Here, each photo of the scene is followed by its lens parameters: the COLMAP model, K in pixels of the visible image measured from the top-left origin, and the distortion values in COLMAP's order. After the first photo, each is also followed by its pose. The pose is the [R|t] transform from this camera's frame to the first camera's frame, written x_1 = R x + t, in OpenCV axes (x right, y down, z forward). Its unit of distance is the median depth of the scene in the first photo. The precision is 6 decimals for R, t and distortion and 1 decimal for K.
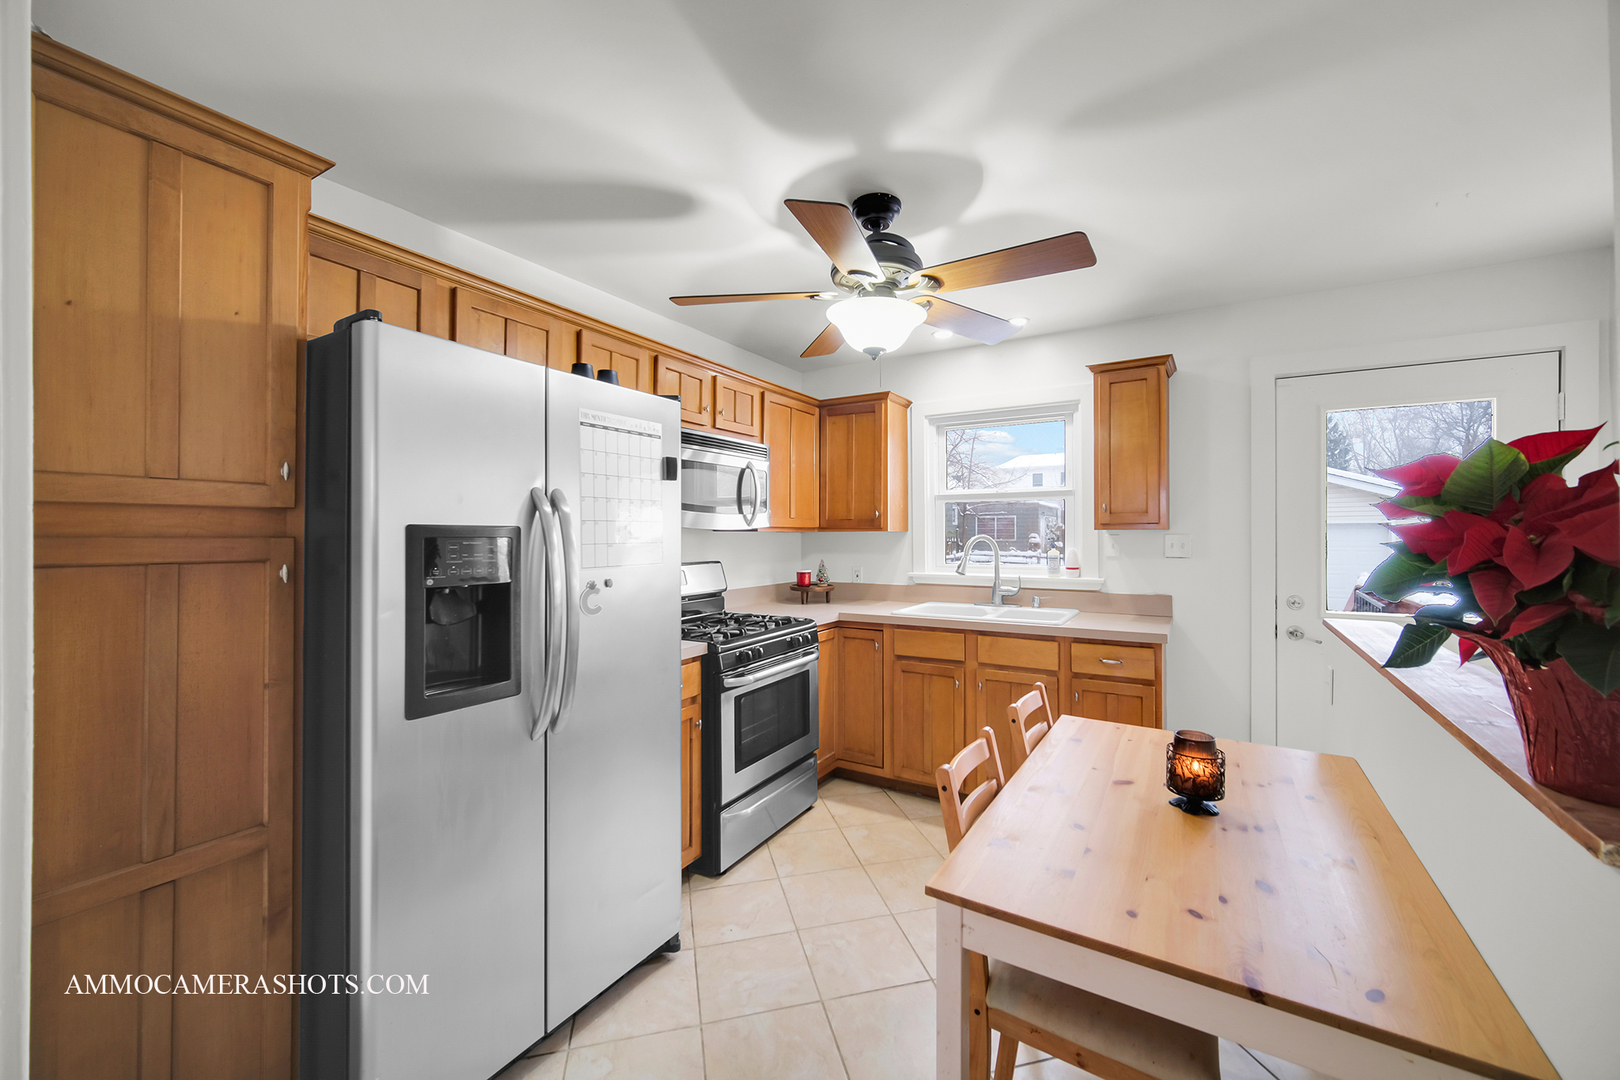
lens RADIAL K [[638.6, 0, 823.3], [0, 638.6, 531.6], [0, 0, 1]] dist [0.000092, -0.000742]
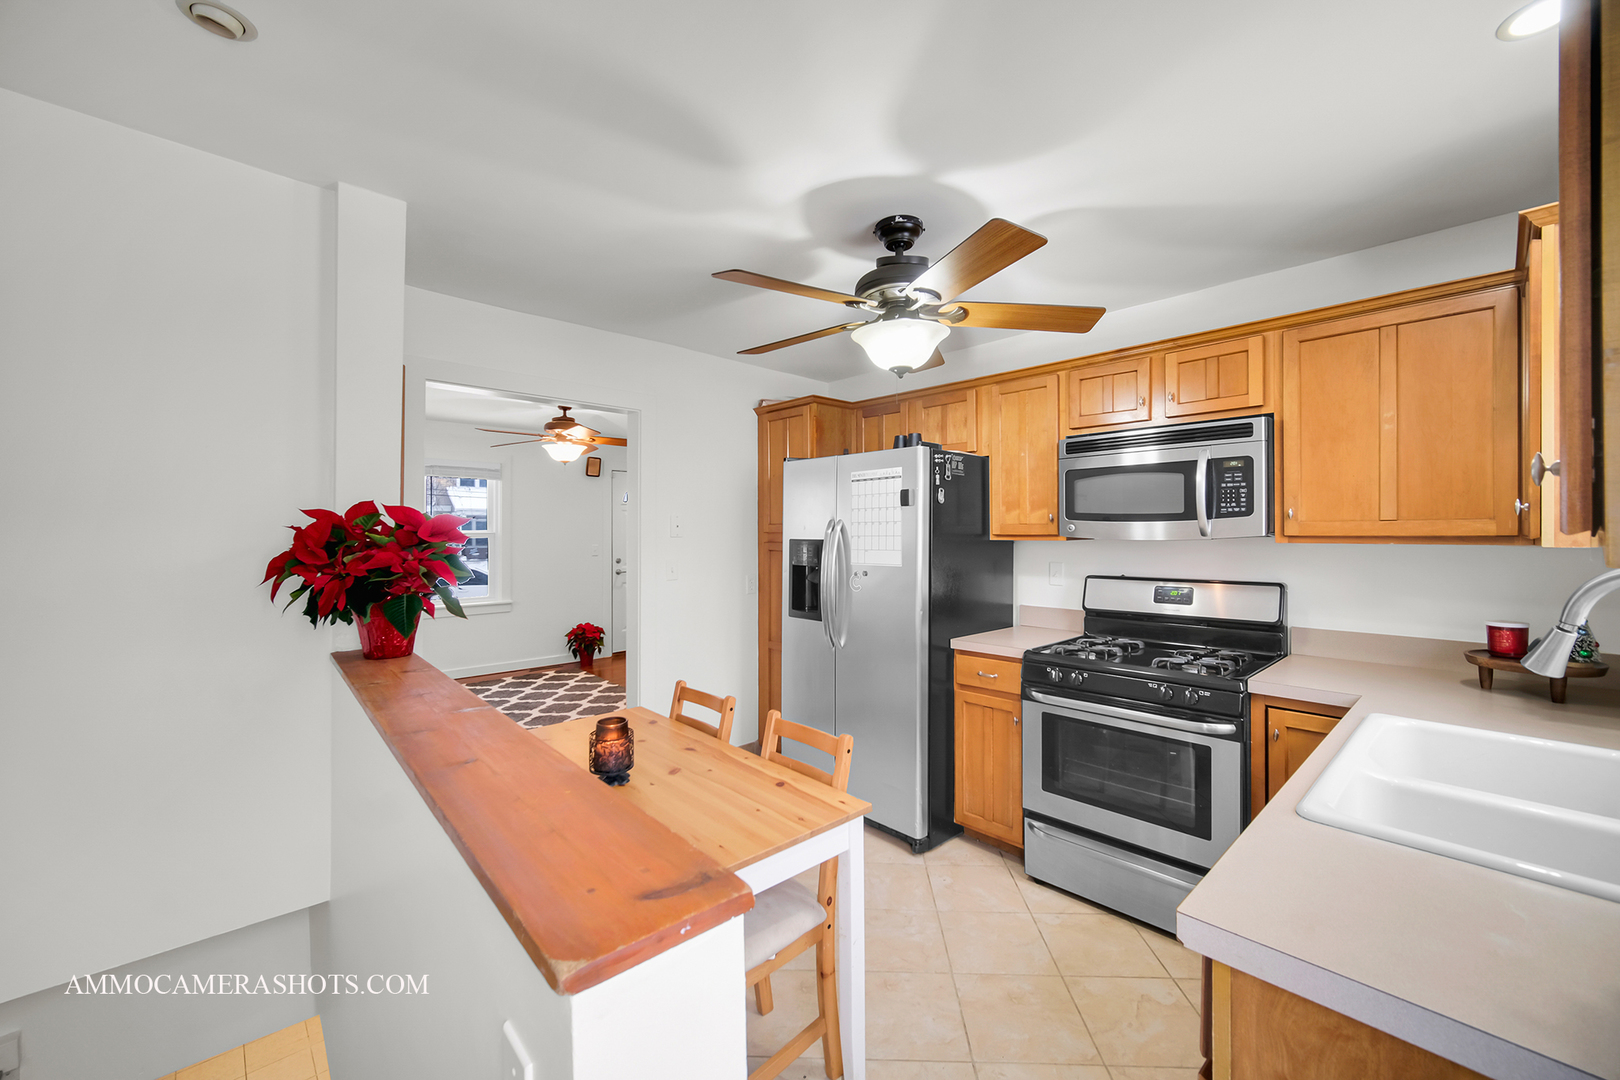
lens RADIAL K [[638.6, 0, 823.3], [0, 638.6, 531.6], [0, 0, 1]] dist [0.000092, -0.000742]
pose [[-0.281294, 0.000779, -0.959621, 1.198828], [0.003250, 0.999995, -0.000141, -0.026171], [0.959616, -0.003159, -0.281295, 1.270583]]
